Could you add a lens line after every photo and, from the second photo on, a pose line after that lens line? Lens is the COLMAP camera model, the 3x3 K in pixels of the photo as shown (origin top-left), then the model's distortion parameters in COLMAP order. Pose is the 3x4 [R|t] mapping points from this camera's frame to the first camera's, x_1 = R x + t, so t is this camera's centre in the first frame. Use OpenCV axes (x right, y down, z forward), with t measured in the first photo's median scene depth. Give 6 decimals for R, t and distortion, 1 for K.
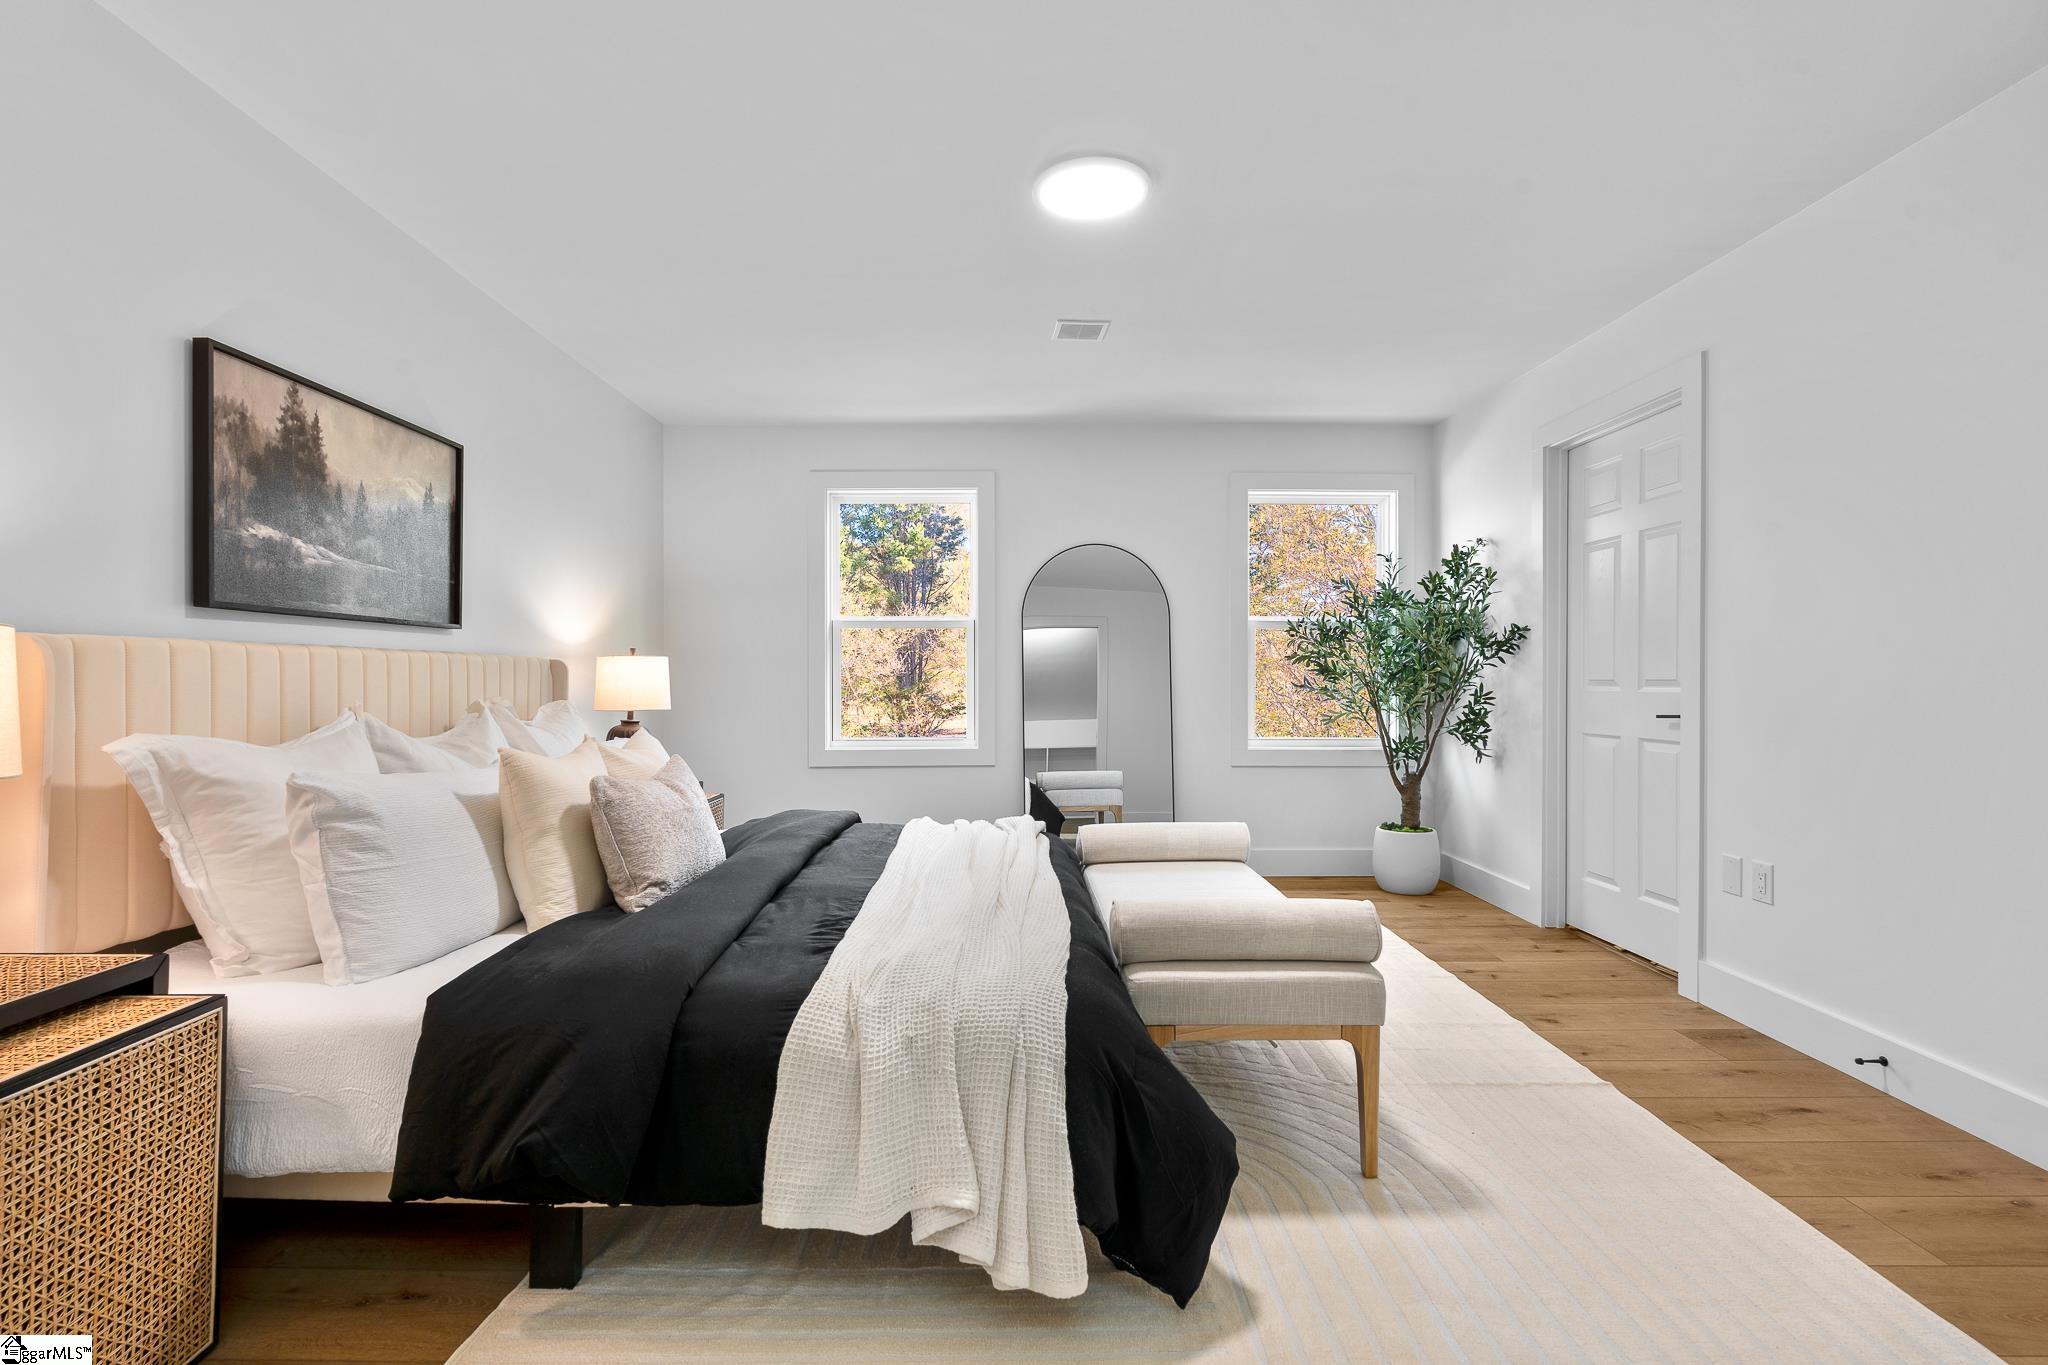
lens RADIAL K [[935.2, 0, 1018.2], [0, 935.2, 685.2], [0, 0, 1]] dist [-0.002231, -0.000277]
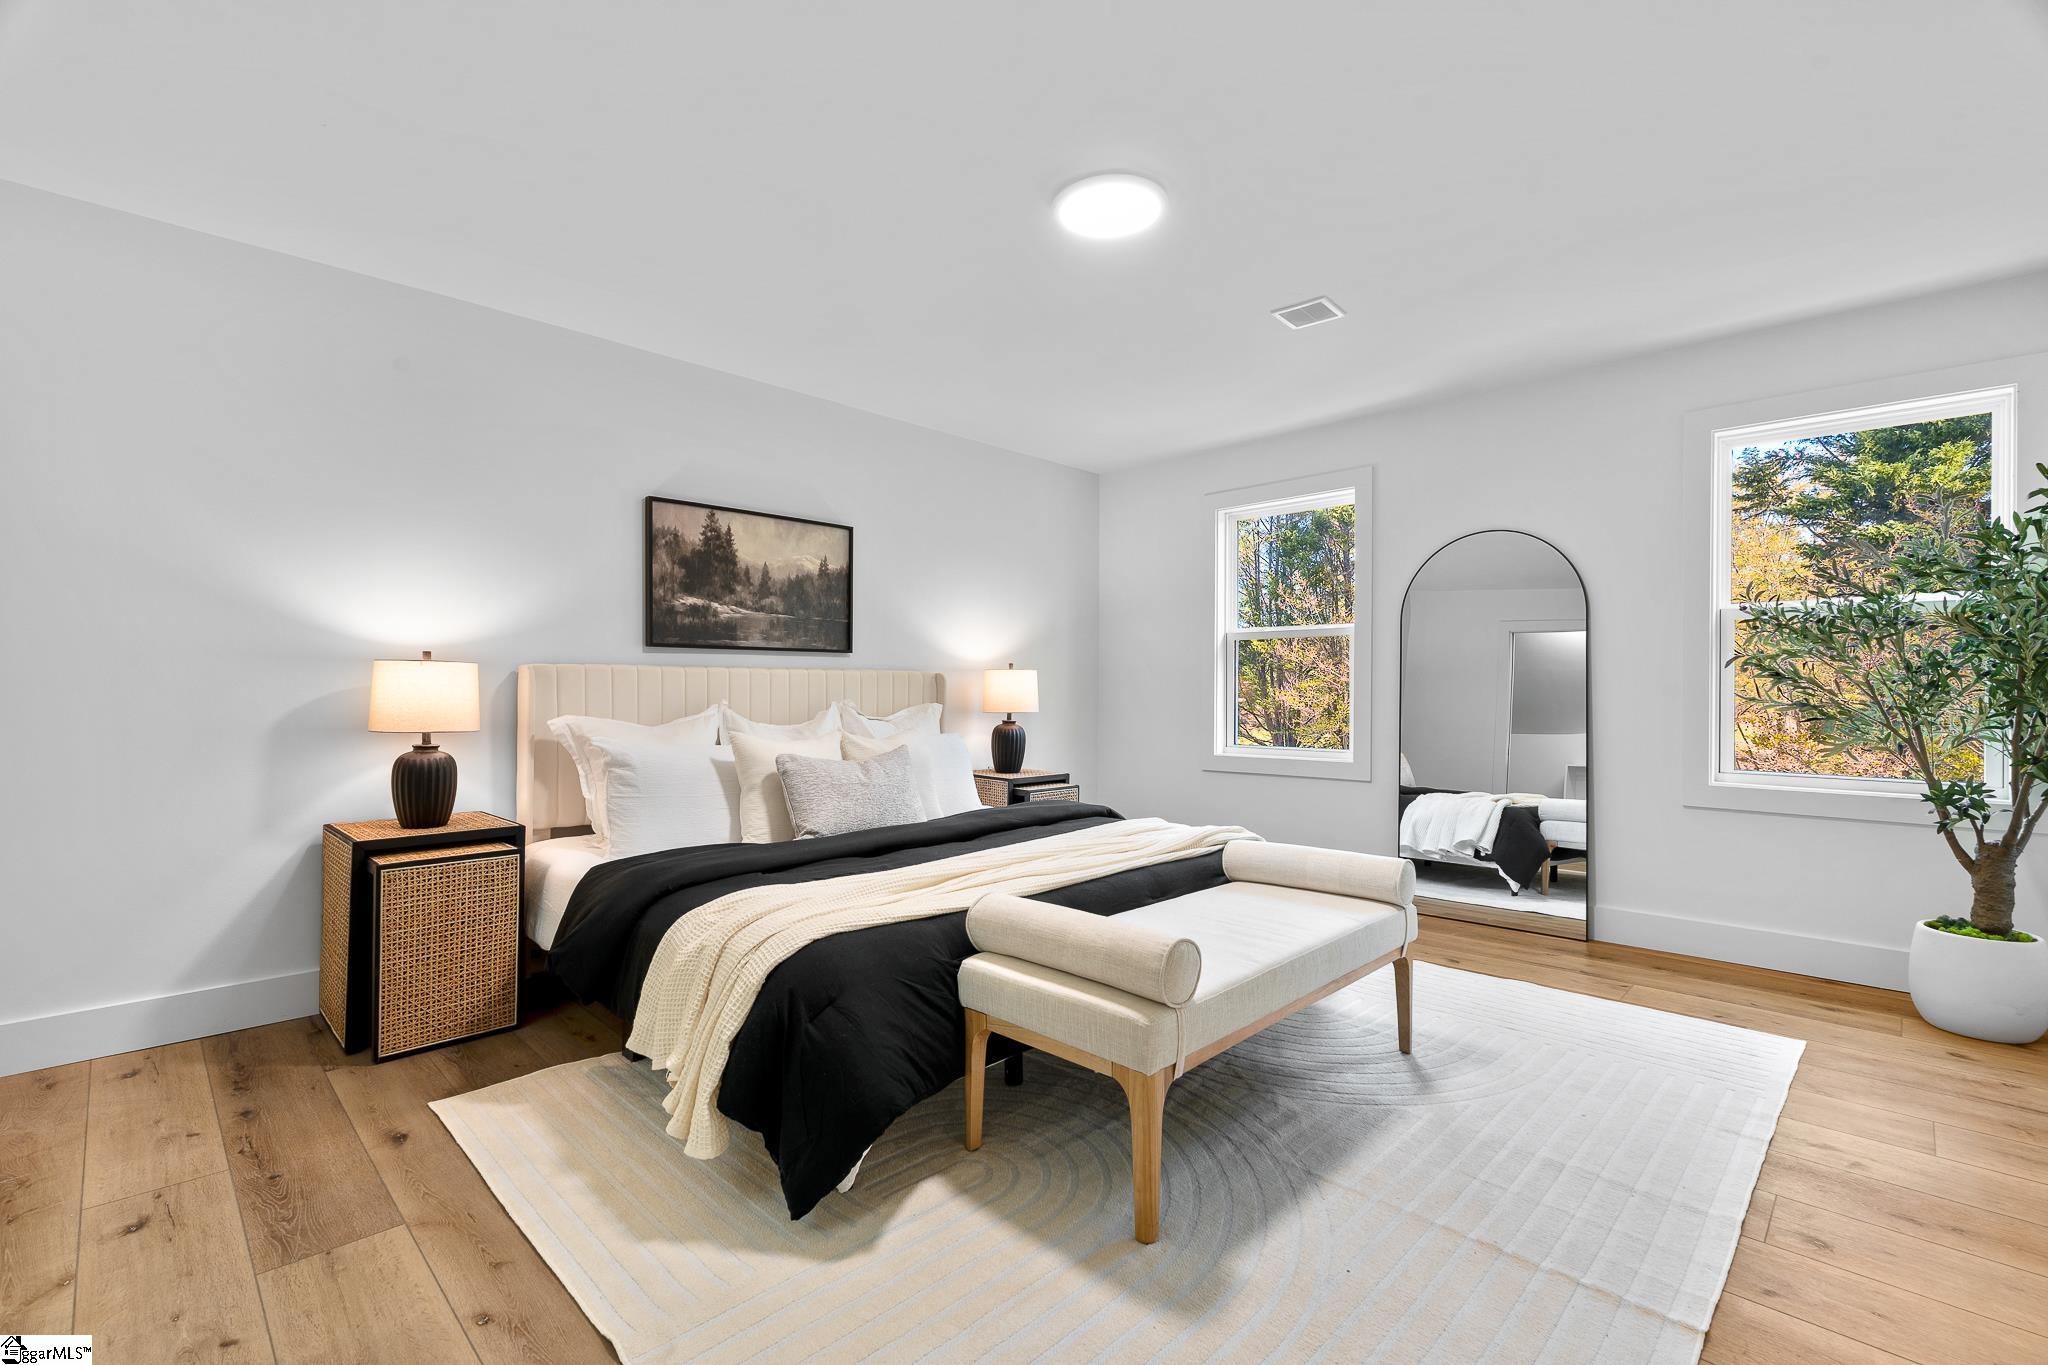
lens RADIAL K [[903.2, 0, 1022.3], [0, 903.2, 691.4], [0, 0, 1]] dist [-0.002191, -0.000751]
pose [[0.708200, 0.004932, -0.705995, 0.589268], [-0.006994, 0.999976, -0.000029, -0.002070], [0.705977, 0.004958, 0.708217, 0.193907]]
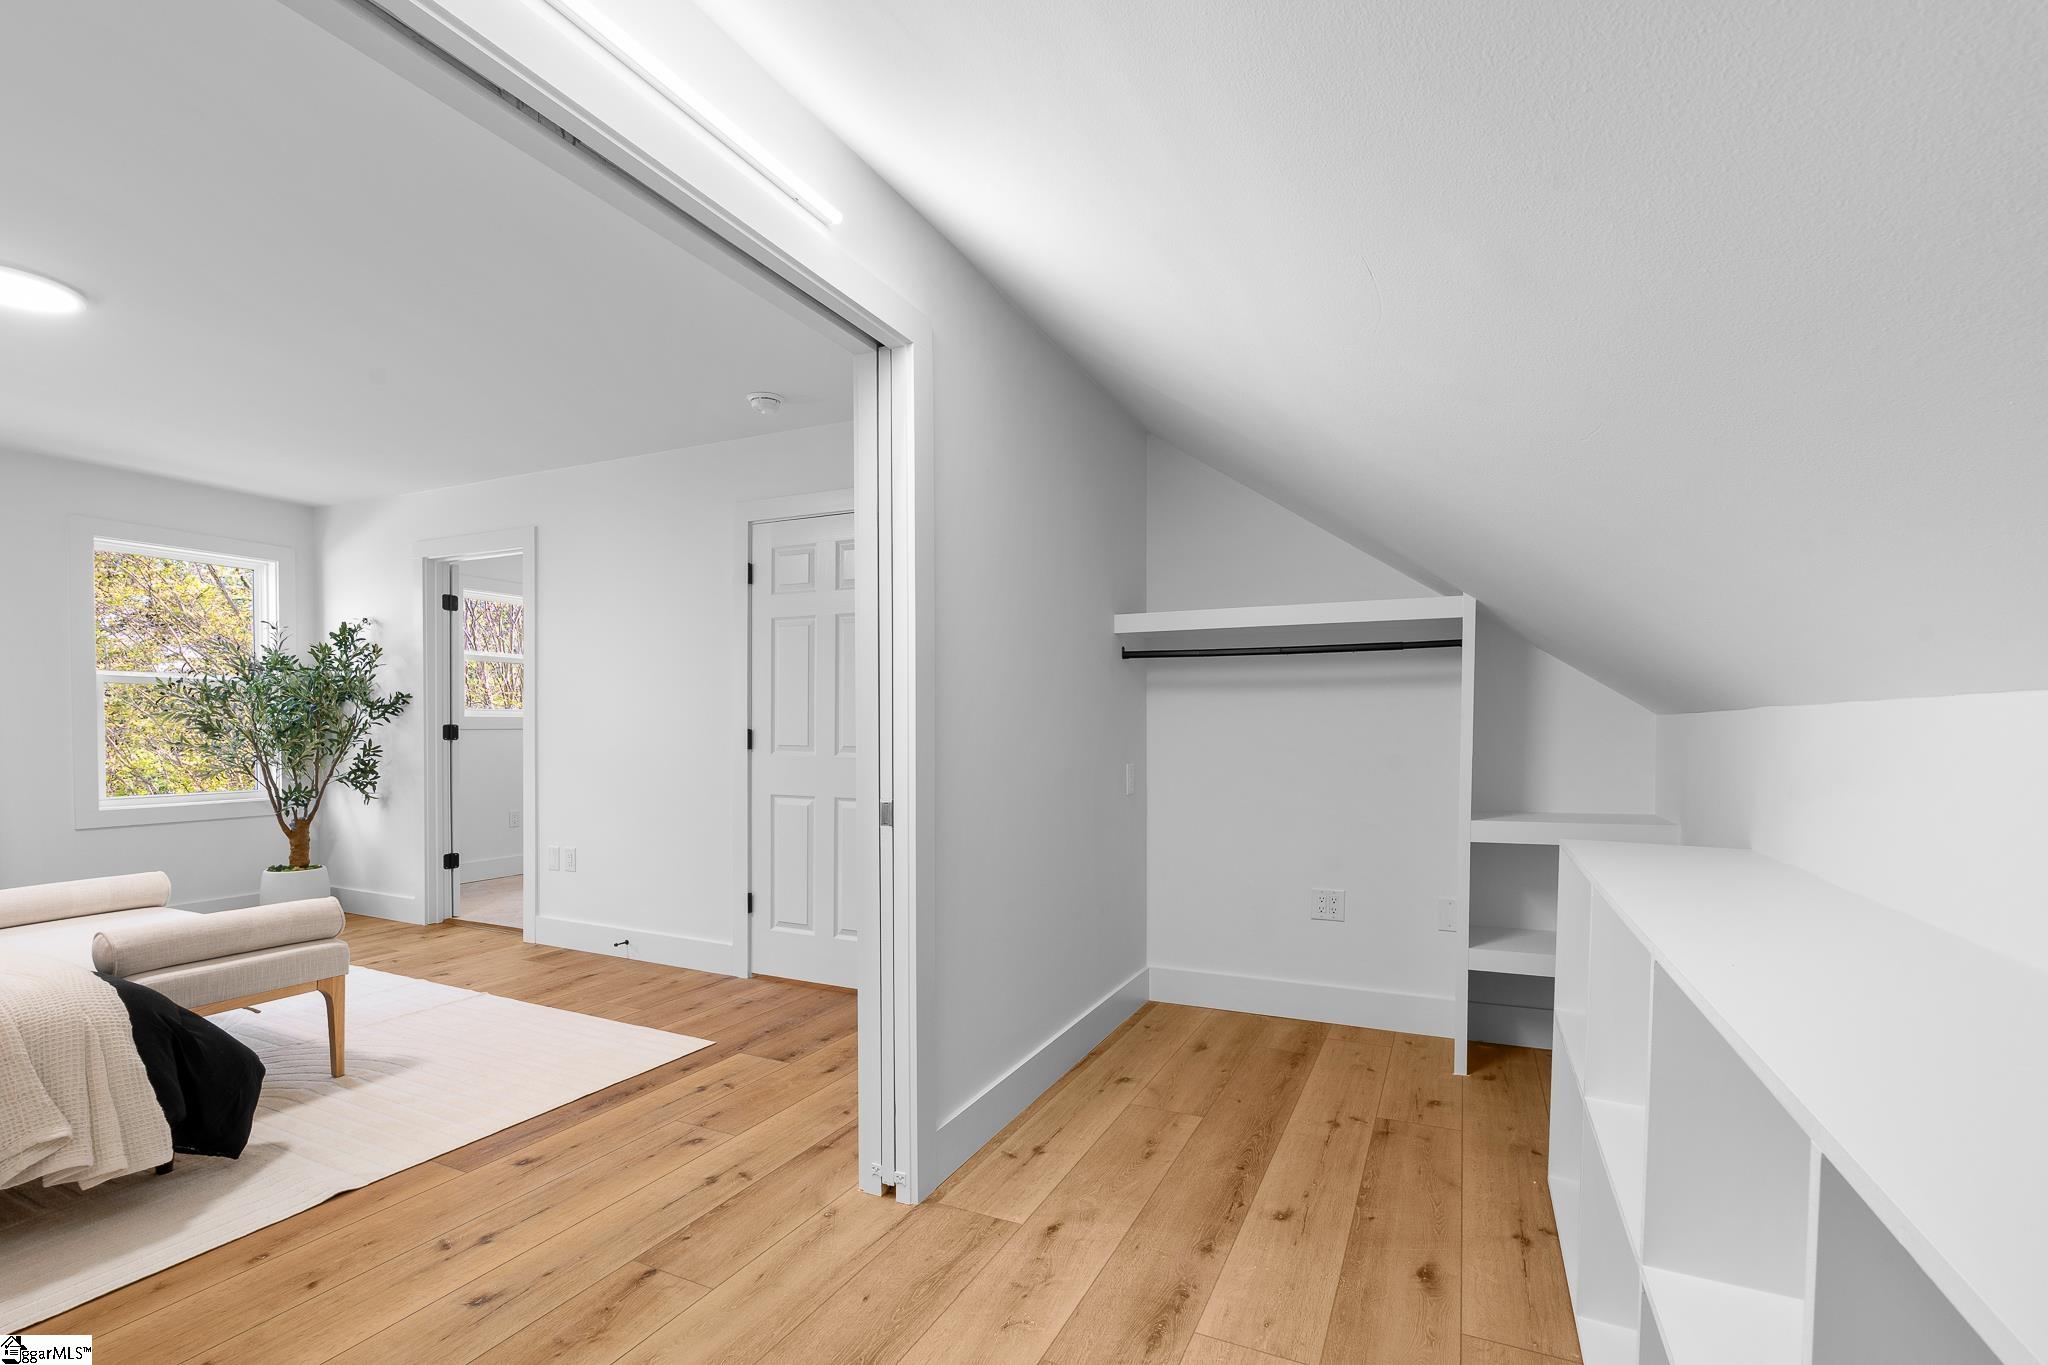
lens RADIAL K [[919.8, 0, 1030.0], [0, 919.8, 729.3], [0, 0, 1]] dist [-0.002360, -0.000260]
pose [[0.427965, -0.005413, 0.903779, -0.311707], [0.003489, 0.999985, 0.004337, -0.023846], [-0.903789, 0.001298, 0.427977, -0.415601]]
